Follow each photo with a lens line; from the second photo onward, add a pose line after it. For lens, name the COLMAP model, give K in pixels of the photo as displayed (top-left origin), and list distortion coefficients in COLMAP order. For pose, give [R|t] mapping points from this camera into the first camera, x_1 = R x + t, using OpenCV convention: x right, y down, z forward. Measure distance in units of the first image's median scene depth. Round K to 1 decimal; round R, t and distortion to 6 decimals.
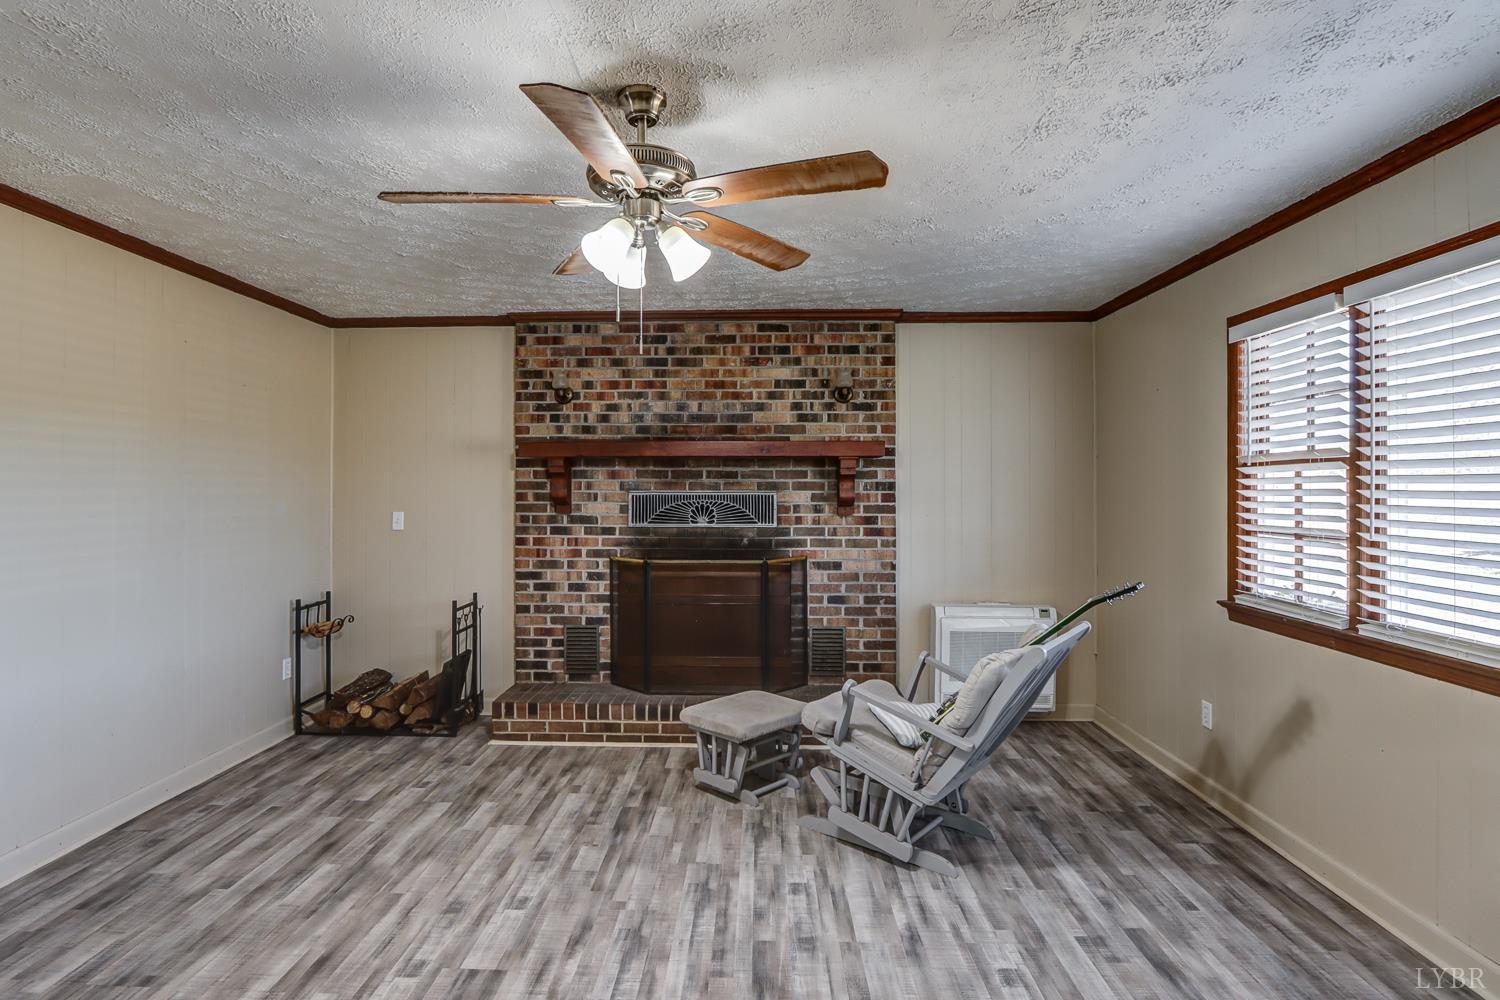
lens RADIAL K [[771.5, 0, 751.6], [0, 771.5, 494.3], [0, 0, 1]] dist [-0.016514, 0.002865]
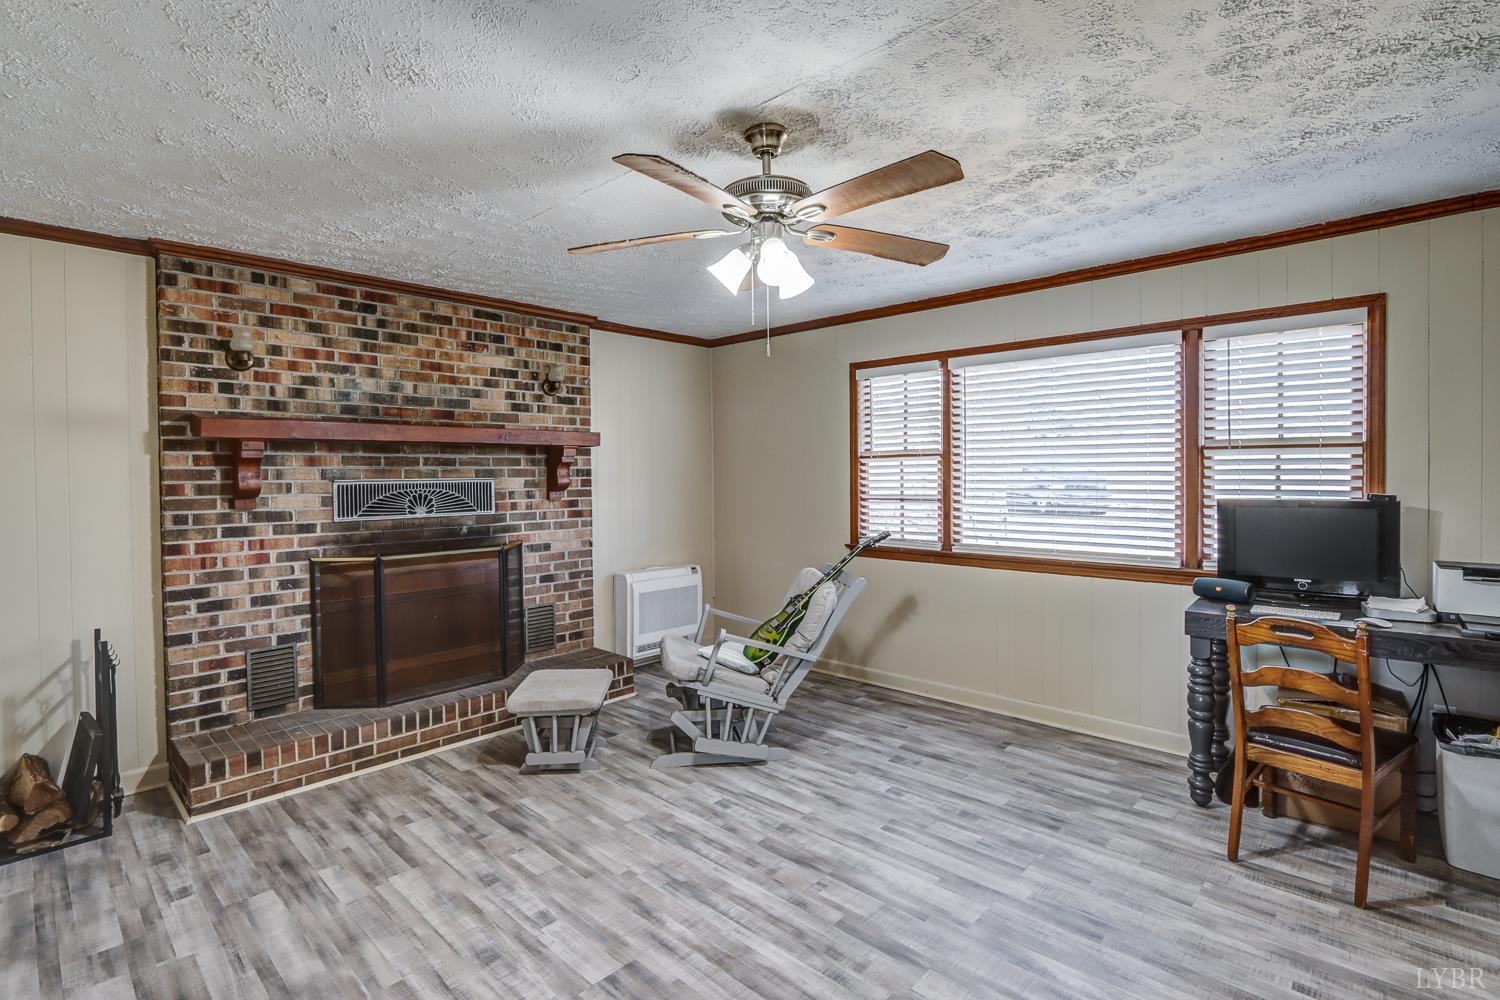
lens RADIAL K [[698.8, 0, 745.9], [0, 698.8, 492.4], [0, 0, 1]] dist [-0.013699, 0.001310]
pose [[0.671433, -0.026895, 0.740577, -0.443968], [0.015926, 0.999634, 0.021864, -0.000417], [-0.740895, -0.002885, 0.671615, 0.148220]]
